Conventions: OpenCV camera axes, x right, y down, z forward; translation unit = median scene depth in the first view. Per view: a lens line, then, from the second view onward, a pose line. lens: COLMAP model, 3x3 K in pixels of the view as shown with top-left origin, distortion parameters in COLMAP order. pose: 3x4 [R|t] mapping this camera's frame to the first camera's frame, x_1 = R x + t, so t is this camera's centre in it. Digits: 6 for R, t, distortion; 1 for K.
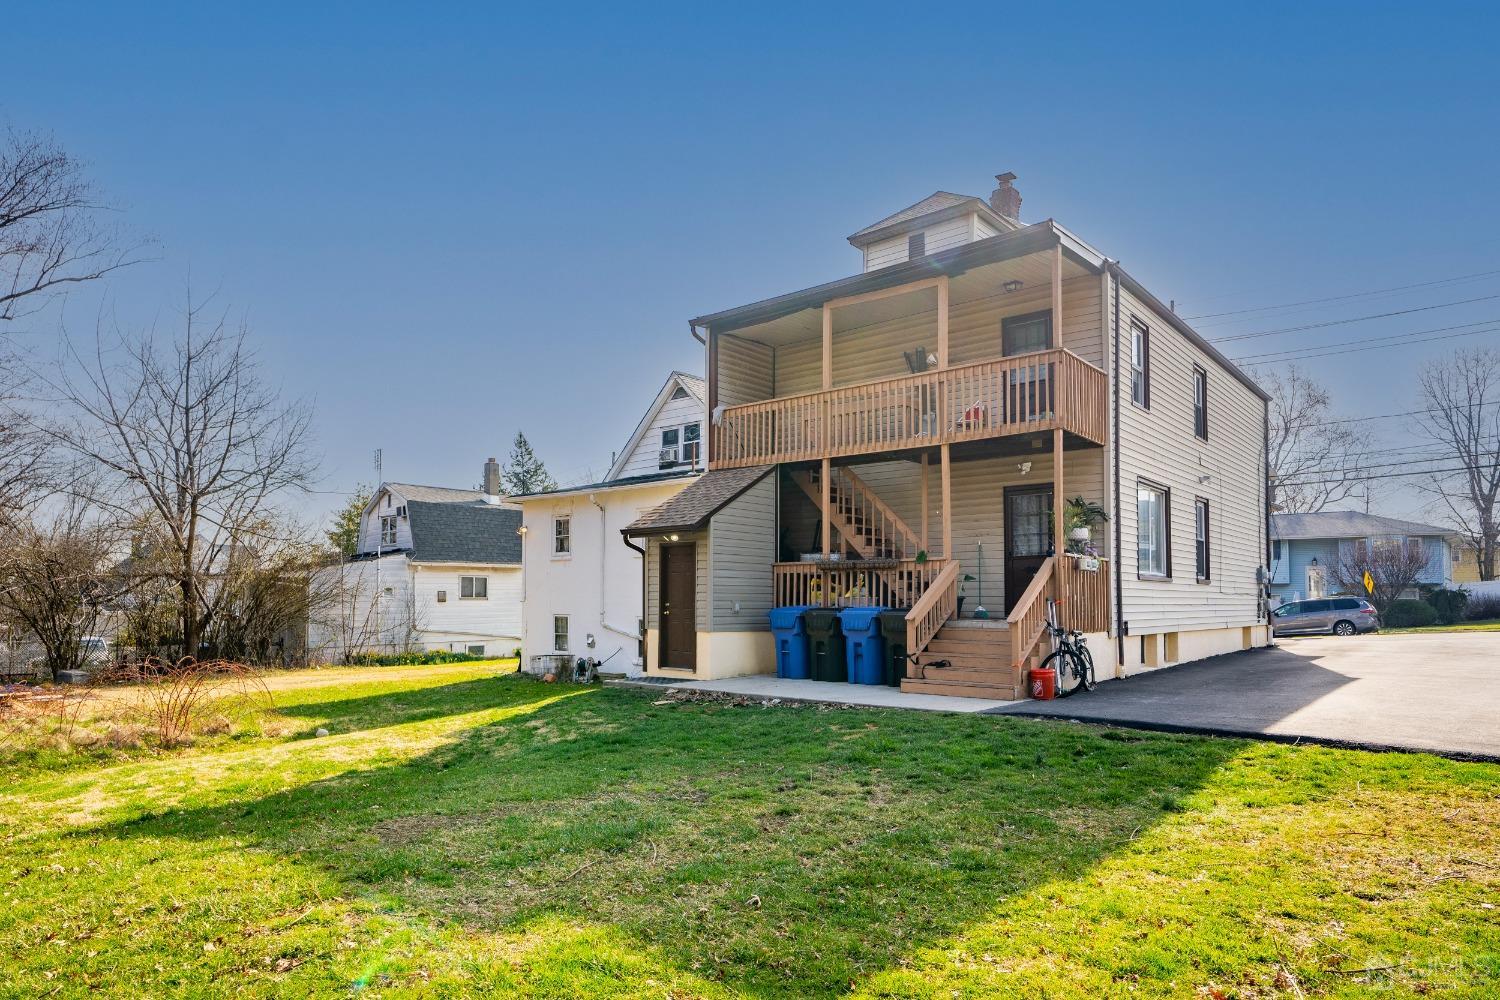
lens RADIAL K [[893.1, 0, 749.6], [0, 893.1, 581.0], [0, 0, 1]] dist [0.000781, -0.000021]
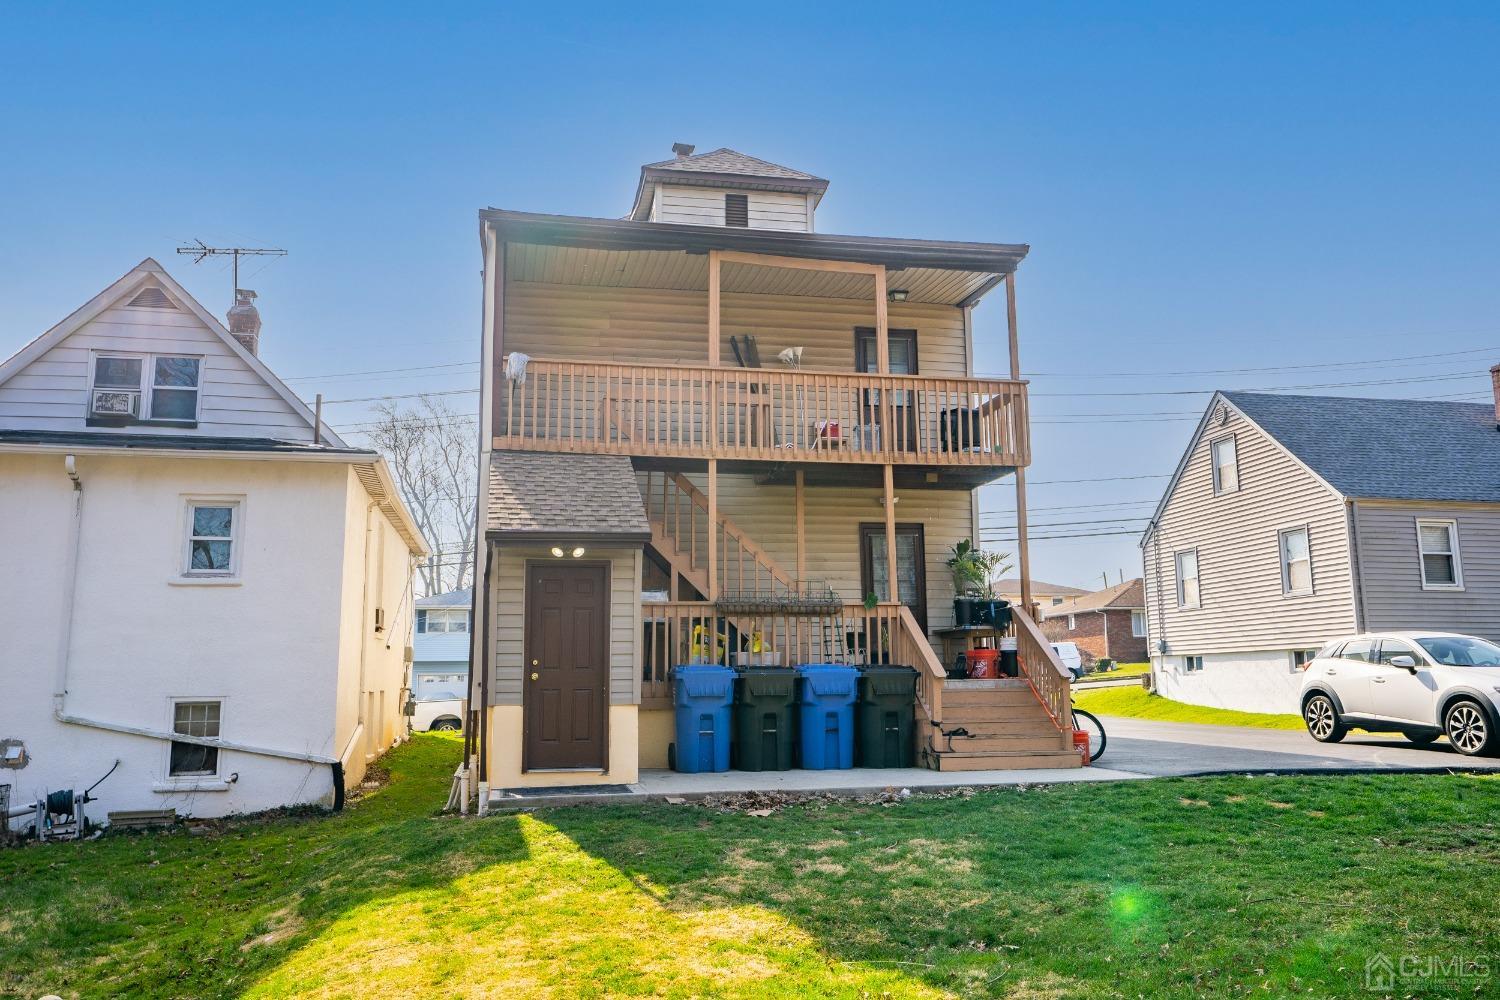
lens RADIAL K [[1169.6, 0, 750.0], [0, 1169.6, 500.0], [0, 0, 1]] dist [0.037843, 0.002223]
pose [[0.623573, 0.114316, 0.773362, -0.621358], [-0.004511, 0.989761, -0.142666, 0.030253], [-0.781752, 0.085474, 0.617704, 0.394938]]
